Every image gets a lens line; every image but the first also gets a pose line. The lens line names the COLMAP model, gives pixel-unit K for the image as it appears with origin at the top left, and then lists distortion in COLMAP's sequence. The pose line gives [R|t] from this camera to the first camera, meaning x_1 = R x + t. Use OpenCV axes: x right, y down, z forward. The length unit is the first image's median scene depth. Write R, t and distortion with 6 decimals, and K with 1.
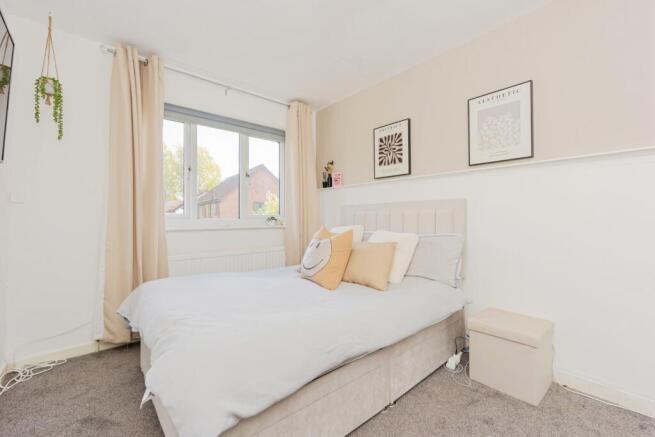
lens RADIAL K [[279.7, 0, 329.6], [0, 279.7, 217.9], [0, 0, 1]] dist [0.000841, -0.000566]
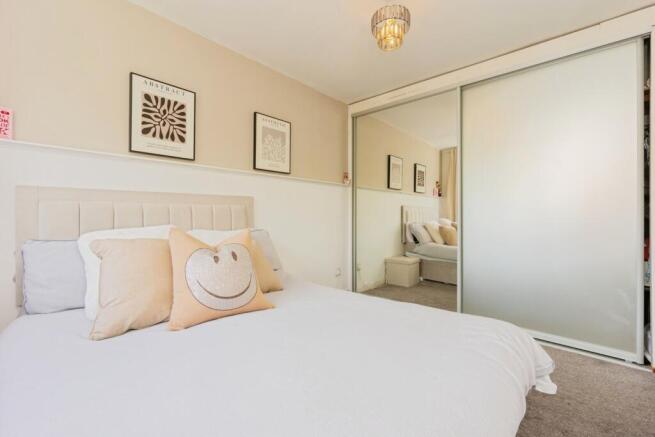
lens RADIAL K [[279.7, 0, 329.9], [0, 279.7, 216.0], [0, 0, 1]] dist [0.000841, -0.000566]
pose [[-0.124574, -0.008492, 0.992174, -0.571147], [-0.007369, 0.999944, 0.007633, -0.002640], [-0.992183, -0.006360, -0.124630, 0.691355]]
